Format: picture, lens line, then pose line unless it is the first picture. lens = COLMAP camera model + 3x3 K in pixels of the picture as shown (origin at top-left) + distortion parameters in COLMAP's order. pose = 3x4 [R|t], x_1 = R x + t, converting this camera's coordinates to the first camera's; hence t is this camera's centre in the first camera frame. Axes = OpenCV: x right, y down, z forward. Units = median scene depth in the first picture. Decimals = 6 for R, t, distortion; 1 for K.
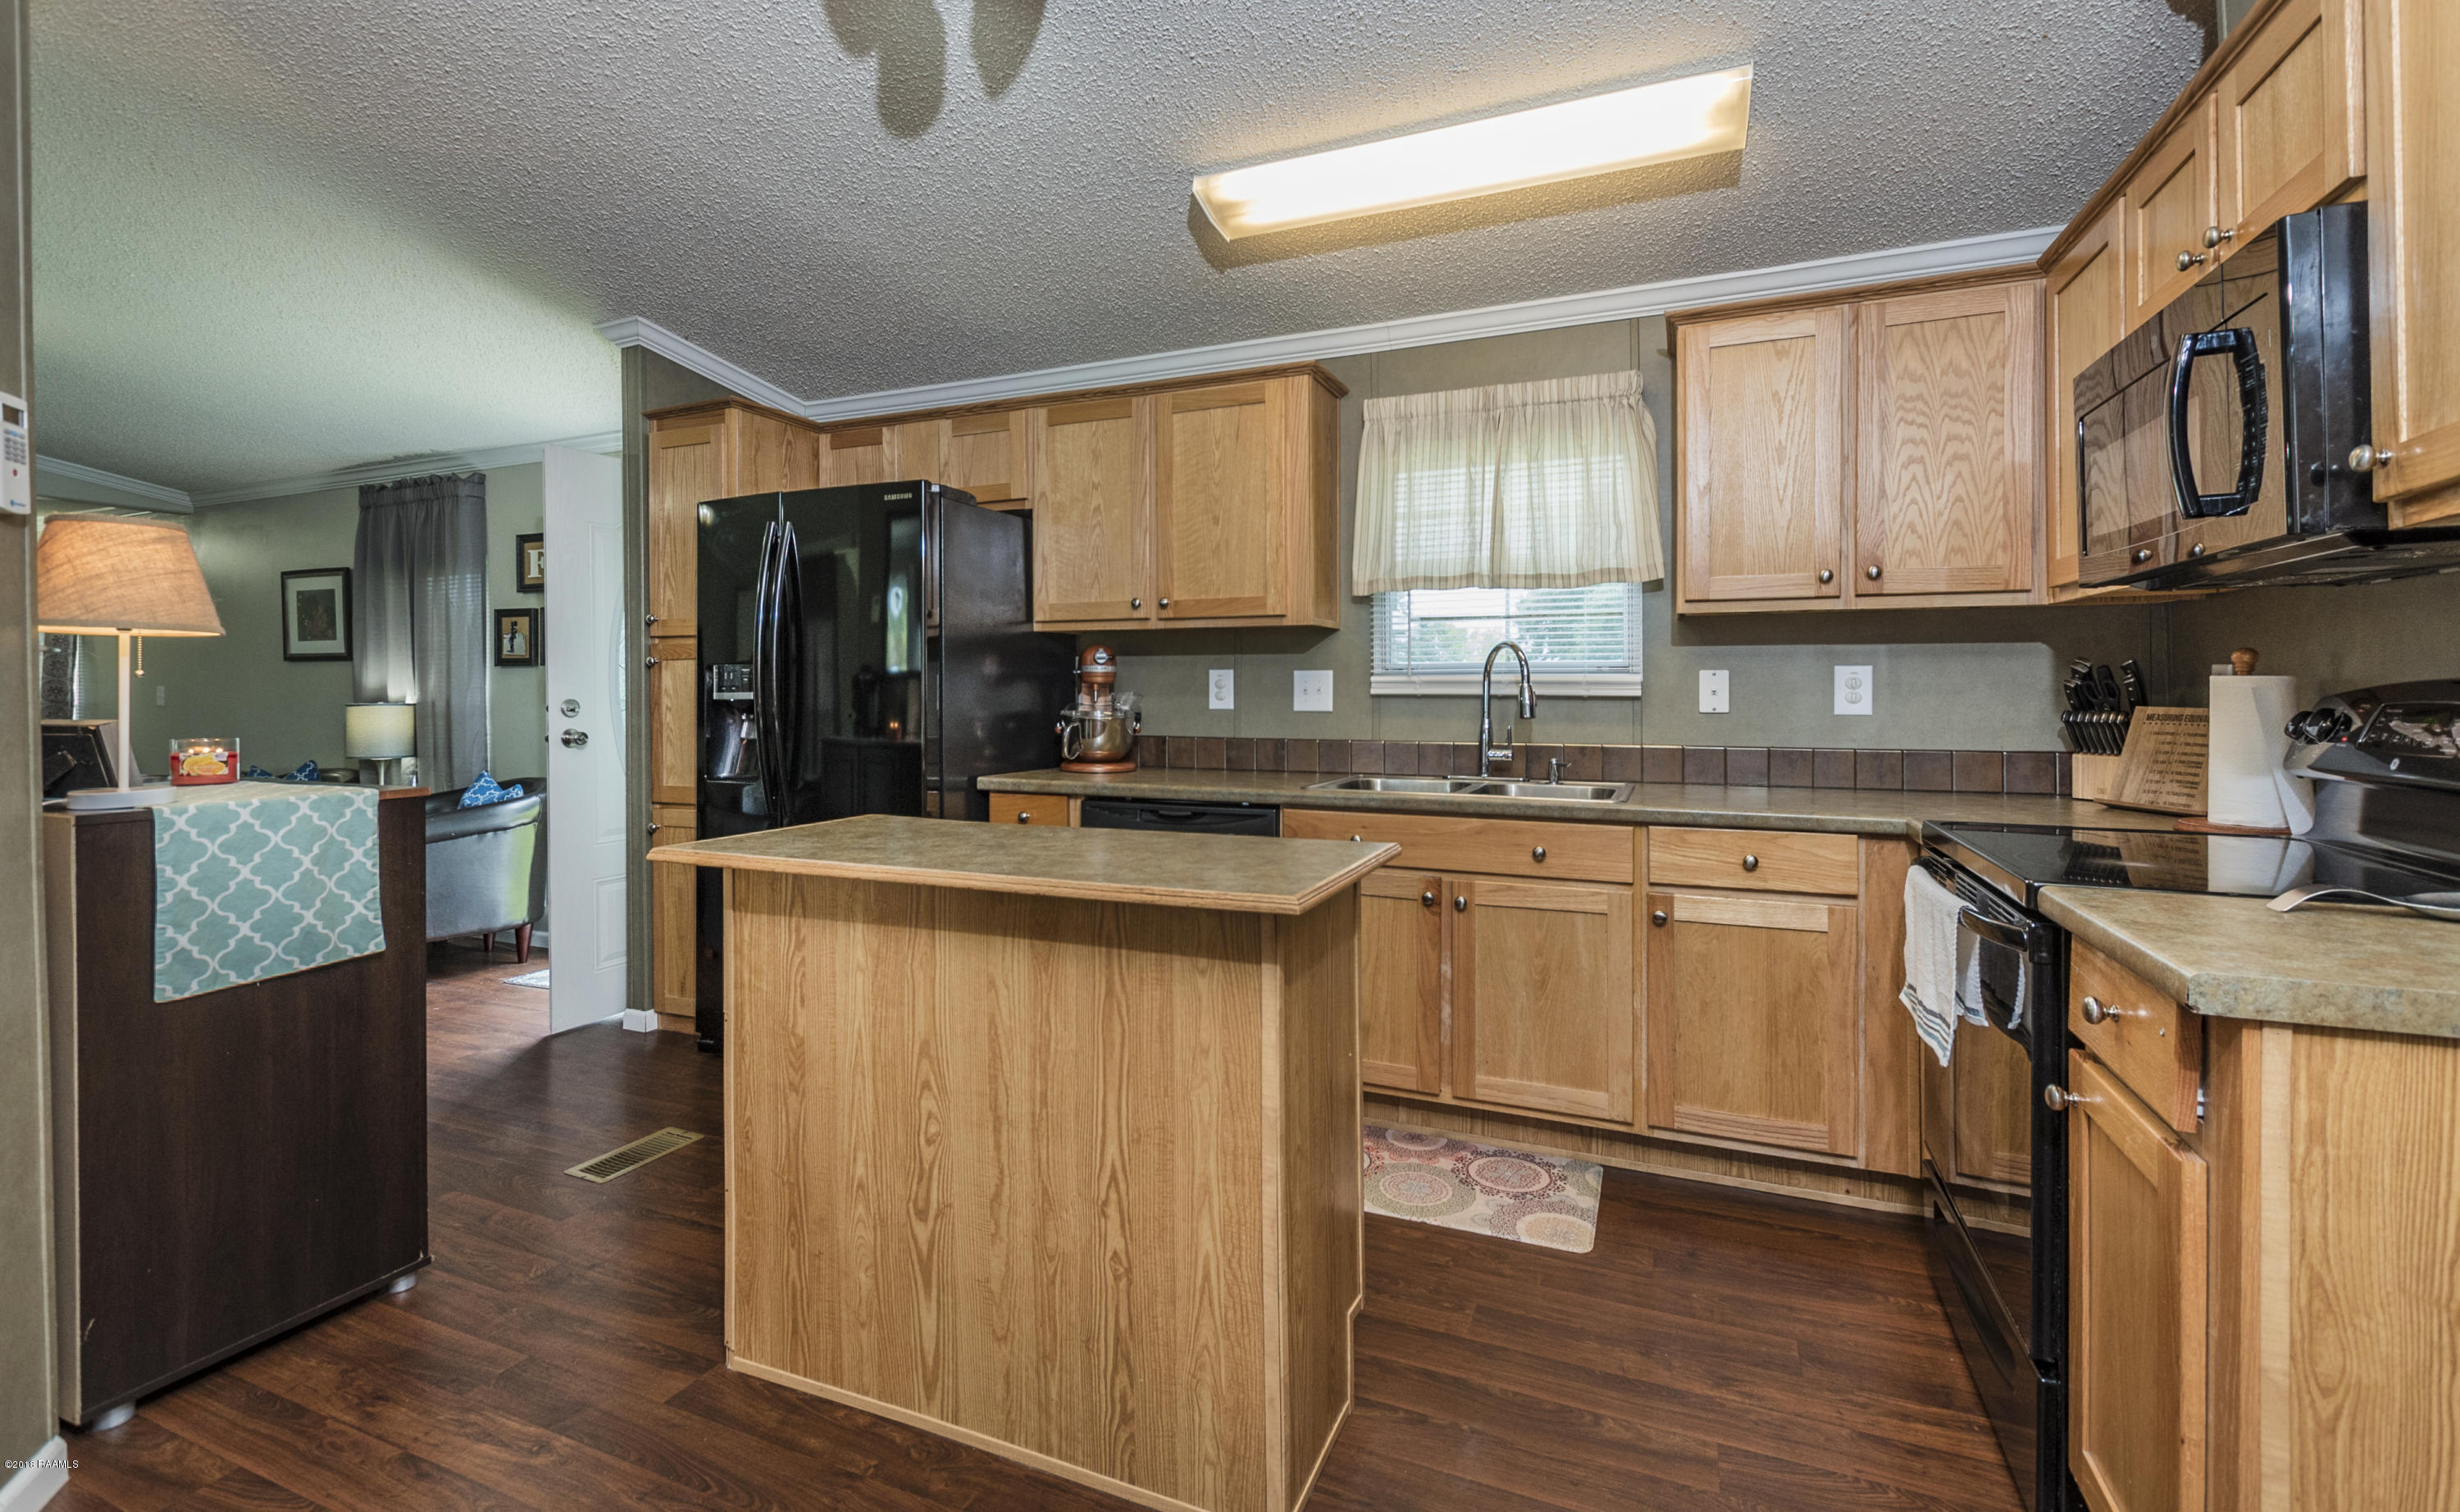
lens RADIAL K [[1067.1, 0, 1228.0], [0, 1067.1, 686.2], [0, 0, 1]] dist [0.005172, -0.002750]
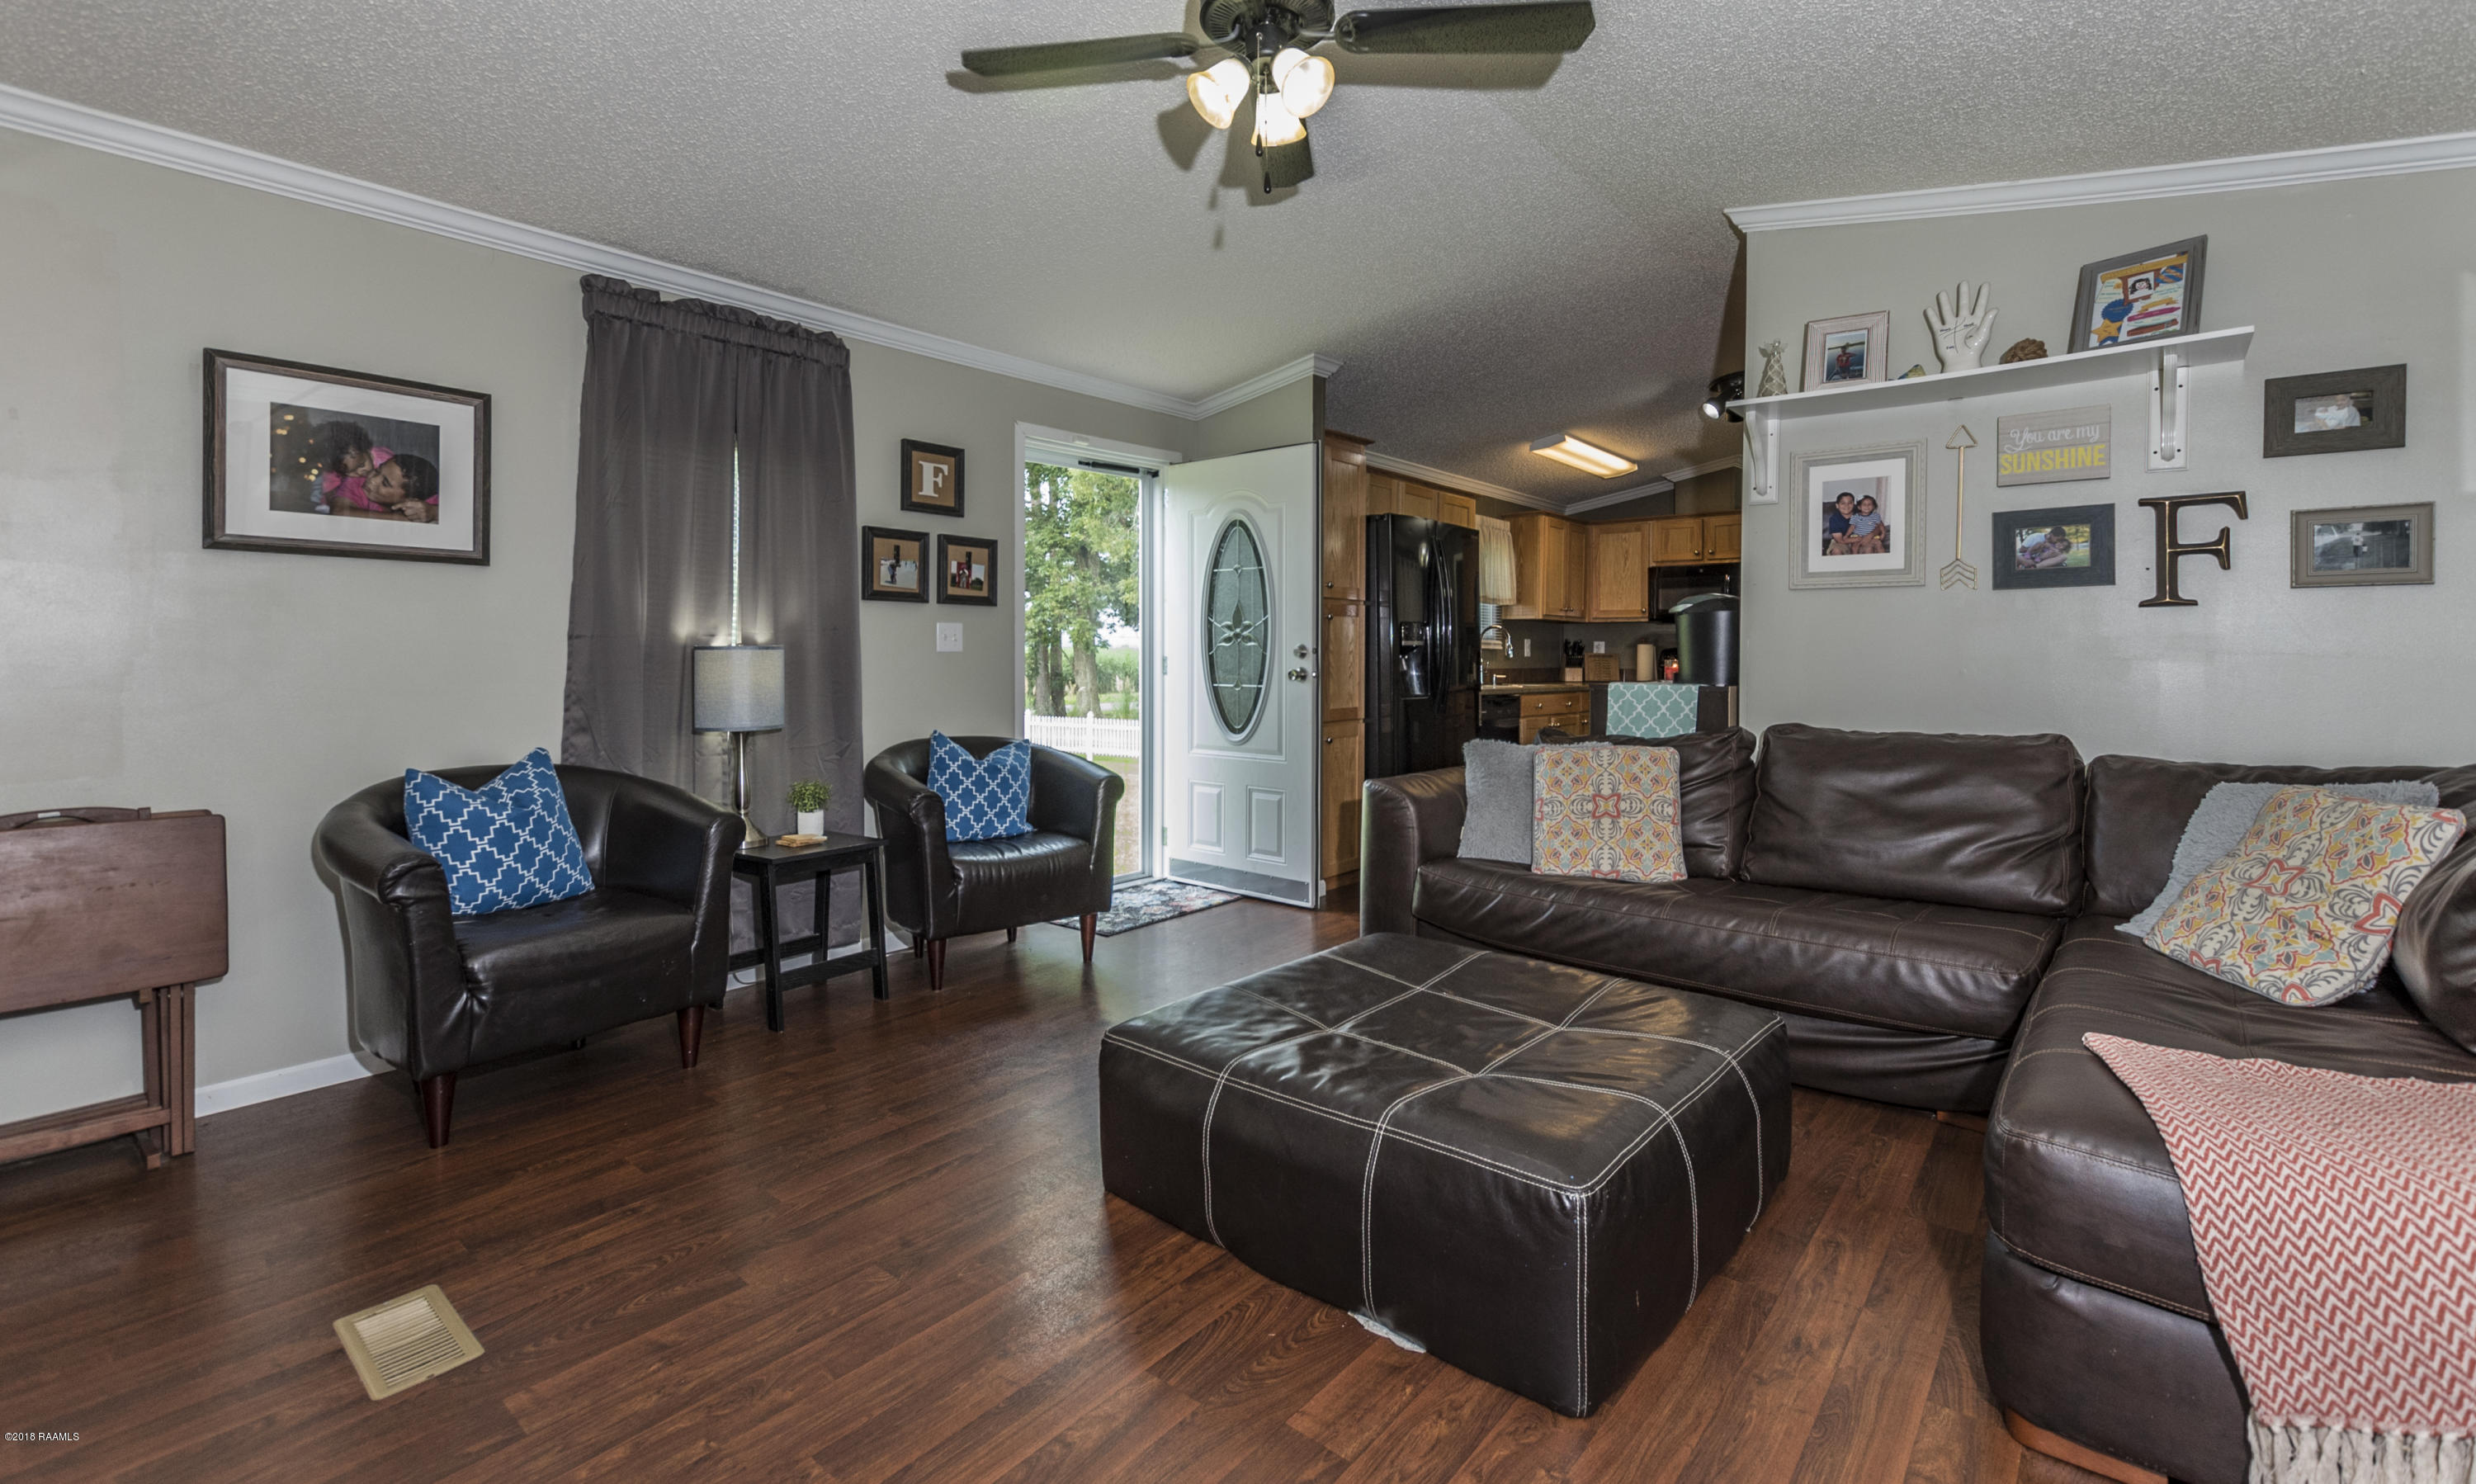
lens RADIAL K [[1072.0, 0, 1211.5], [0, 1072.0, 650.7], [0, 0, 1]] dist [0.005032, 0.000350]
pose [[0.301813, 0.013088, 0.953277, -2.521763], [-0.001240, 0.999910, -0.013335, 0.052741], [-0.953366, 0.002843, 0.301803, 0.991573]]
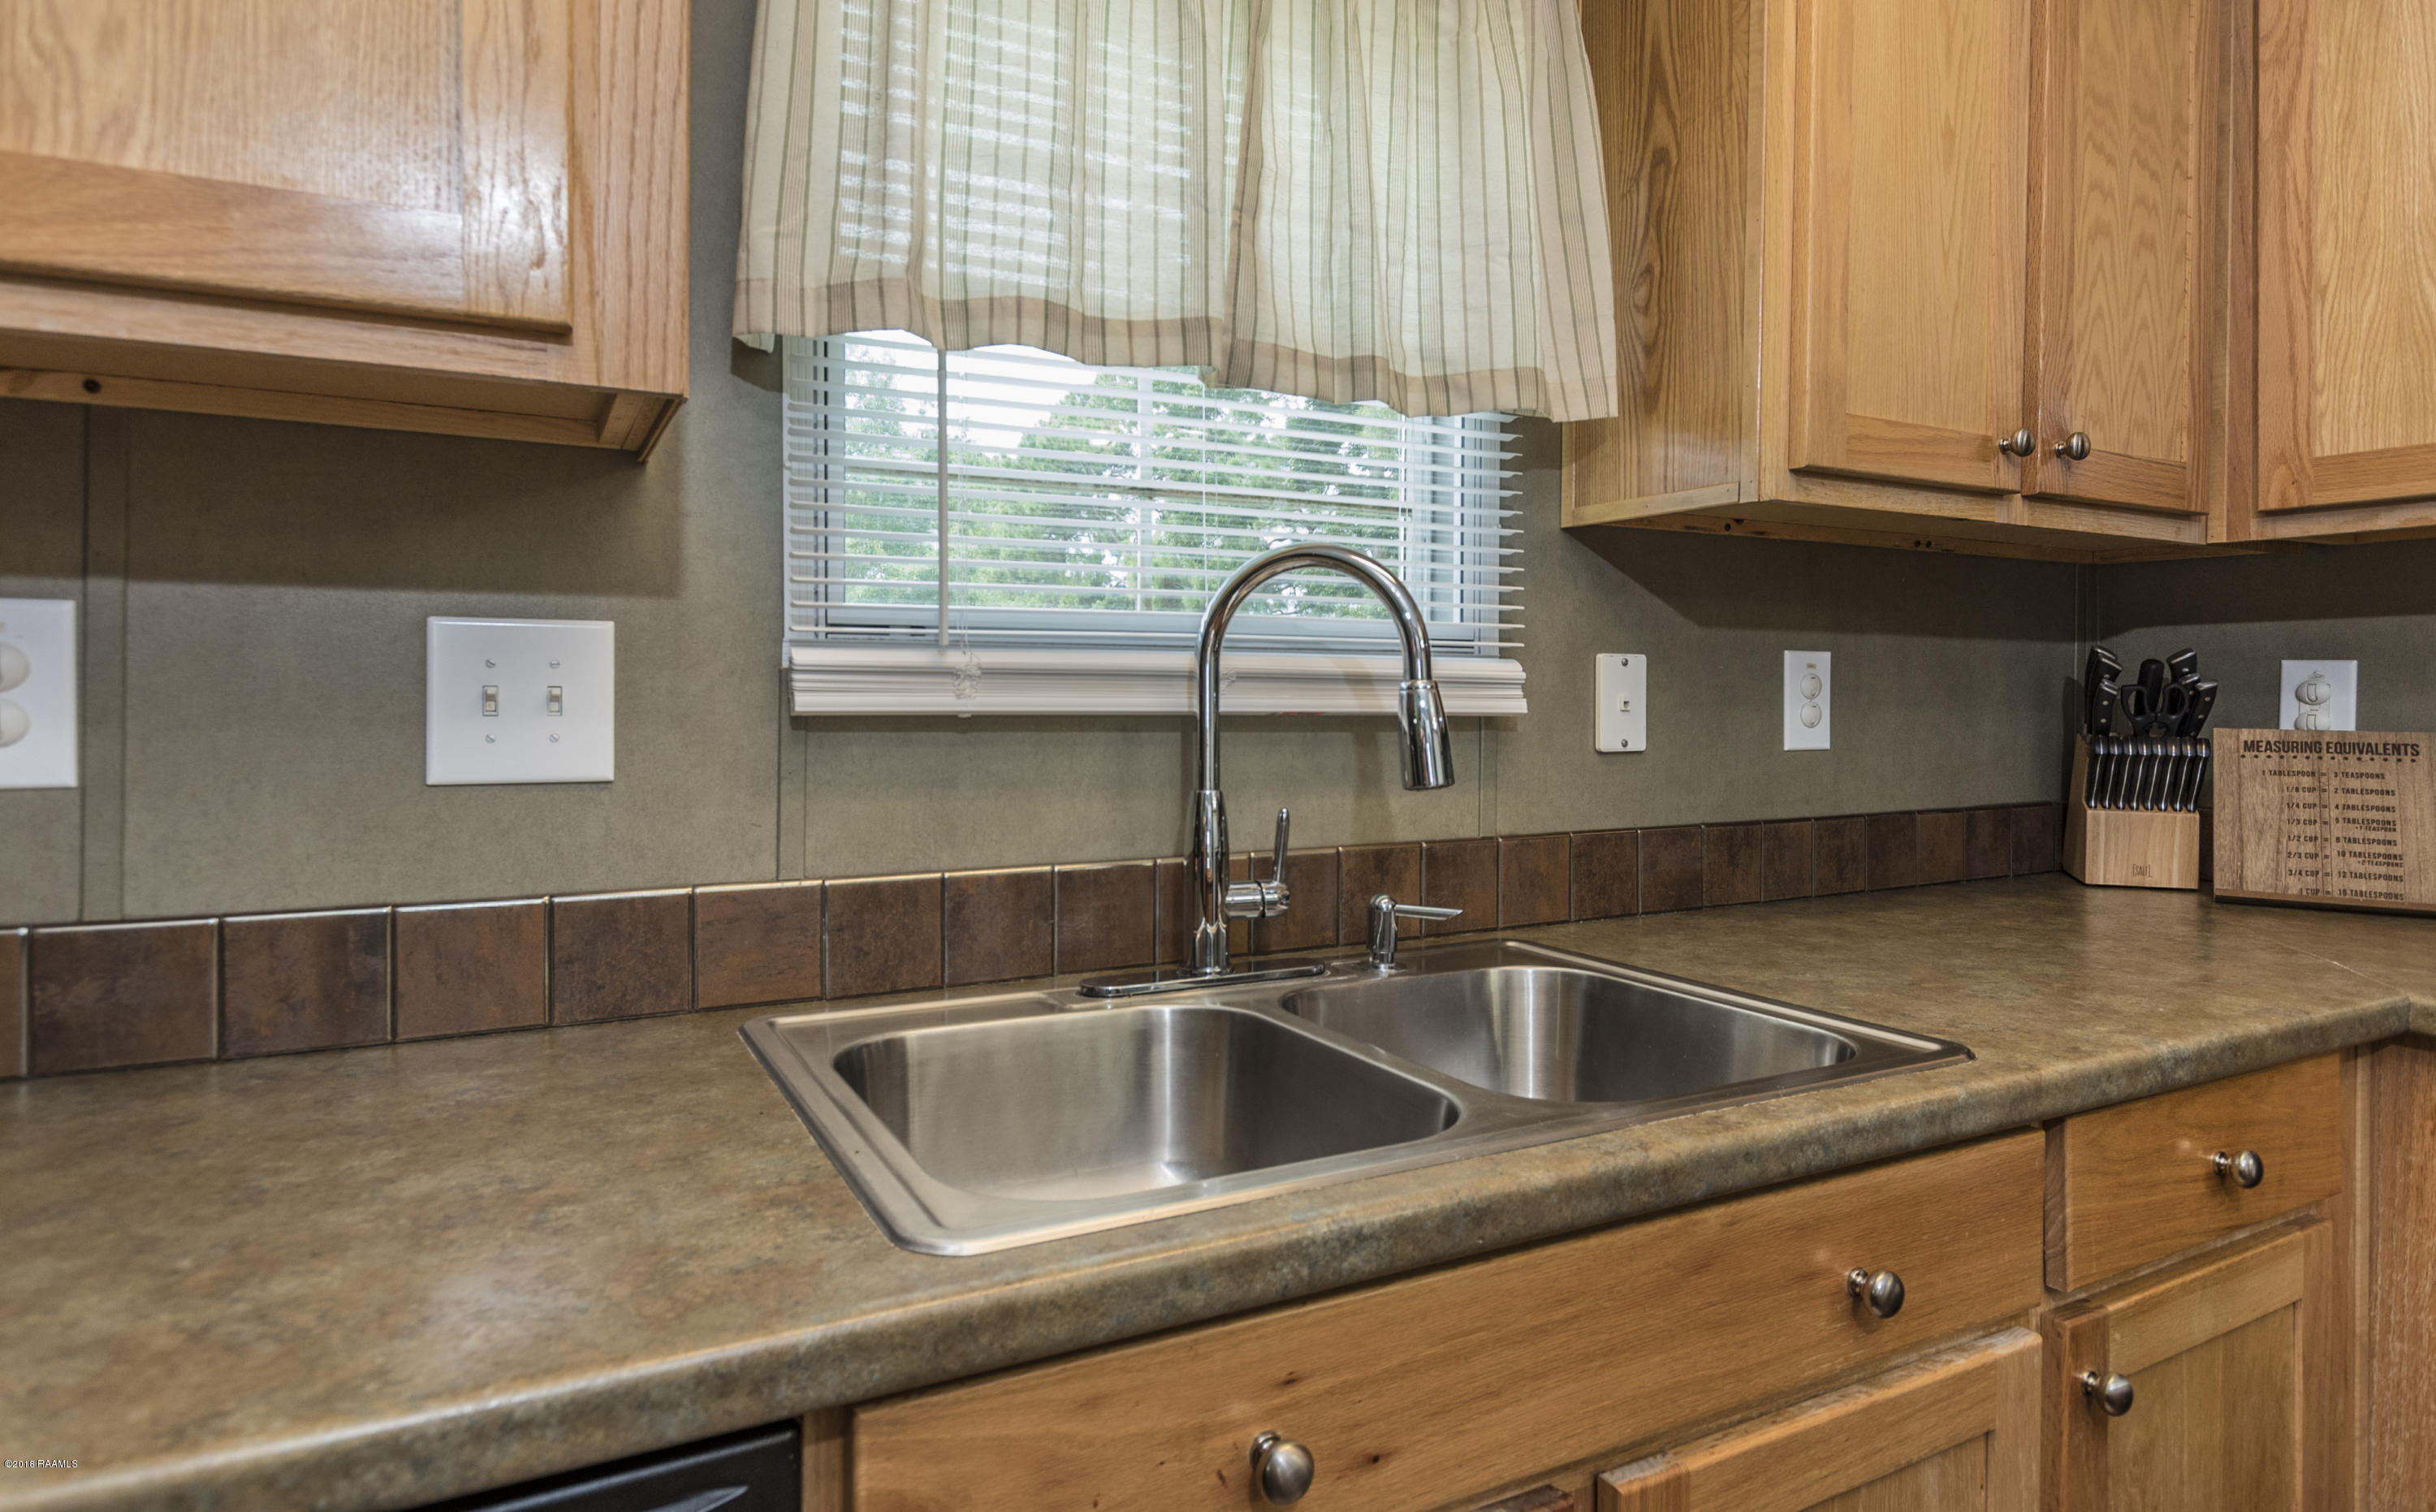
lens RADIAL K [[1344.4, 0, 1230.7], [0, 1344.4, 700.9], [0, 0, 1]] dist [0.001577, -0.002240]
pose [[0.623816, 0.001735, 0.781569, -0.076096], [-0.002656, 0.999996, -0.000100, 0.004538], [-0.781566, -0.002013, 0.623819, 0.863840]]
